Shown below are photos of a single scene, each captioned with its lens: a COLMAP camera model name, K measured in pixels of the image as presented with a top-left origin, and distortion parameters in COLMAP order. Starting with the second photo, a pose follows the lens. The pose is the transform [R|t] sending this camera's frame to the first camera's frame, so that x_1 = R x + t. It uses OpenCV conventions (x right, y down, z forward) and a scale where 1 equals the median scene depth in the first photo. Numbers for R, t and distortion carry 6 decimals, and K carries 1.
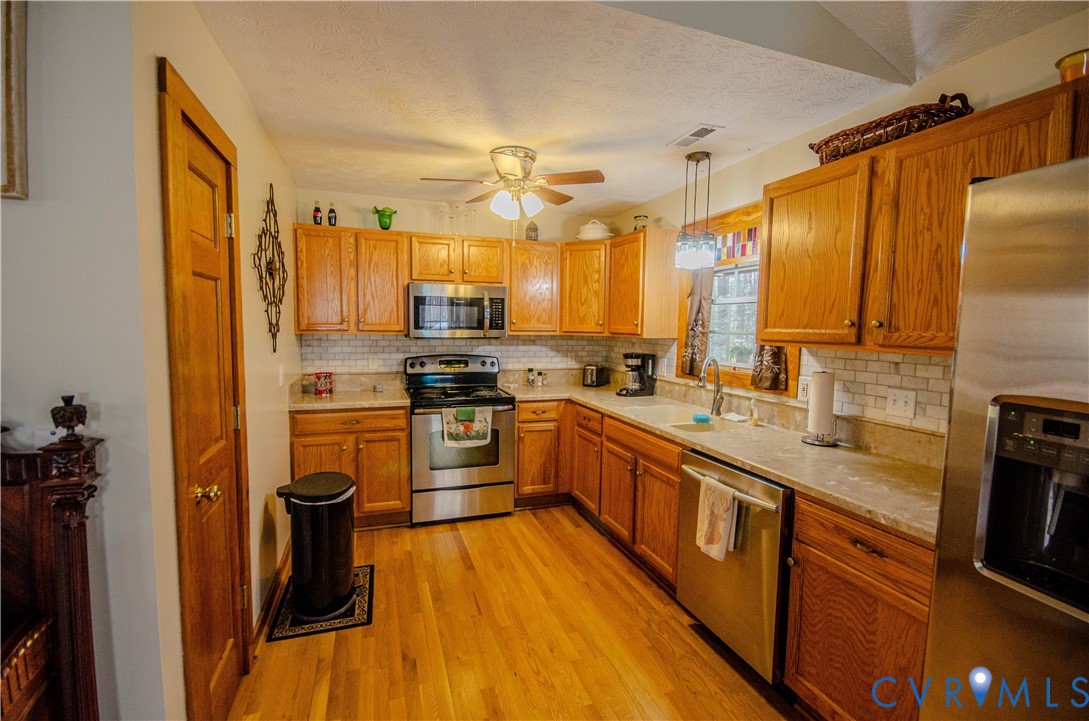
lens RADIAL K [[477.9, 0, 548.0], [0, 477.9, 363.0], [0, 0, 1]] dist [-0.000166, -0.000690]
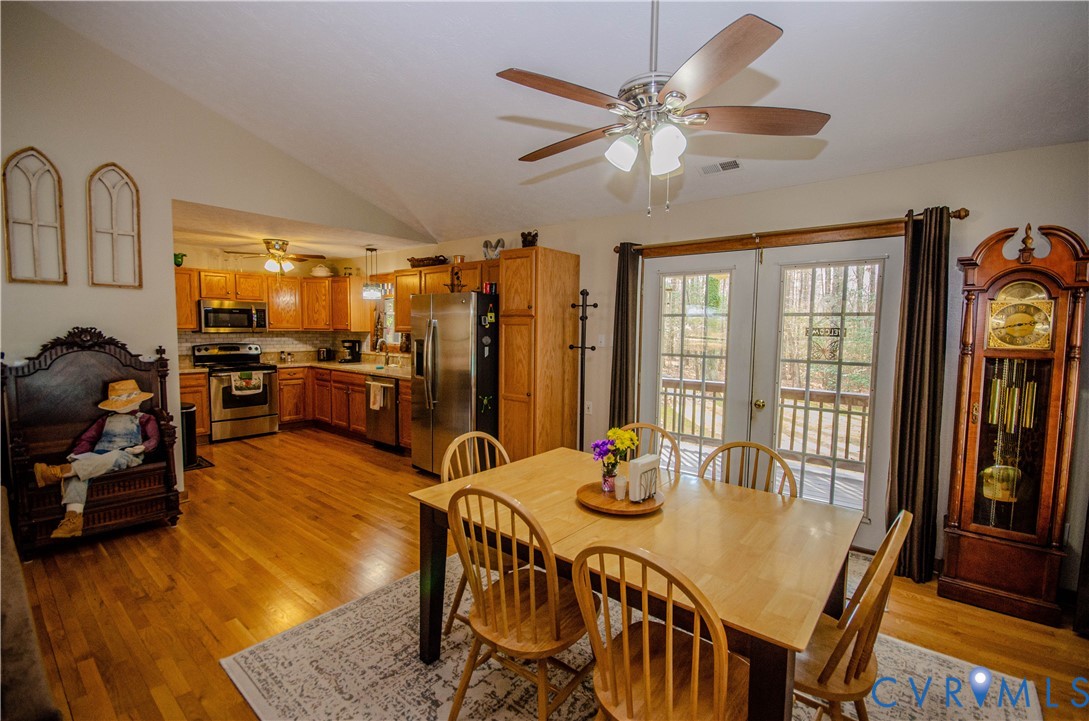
lens RADIAL K [[477.9, 0, 548.0], [0, 477.9, 363.0], [0, 0, 1]] dist [-0.000166, -0.000690]
pose [[0.859734, -0.041749, 0.509033, -0.107088], [0.040405, 0.999089, 0.013700, 0.079858], [-0.509141, 0.008789, 0.860638, -1.057978]]
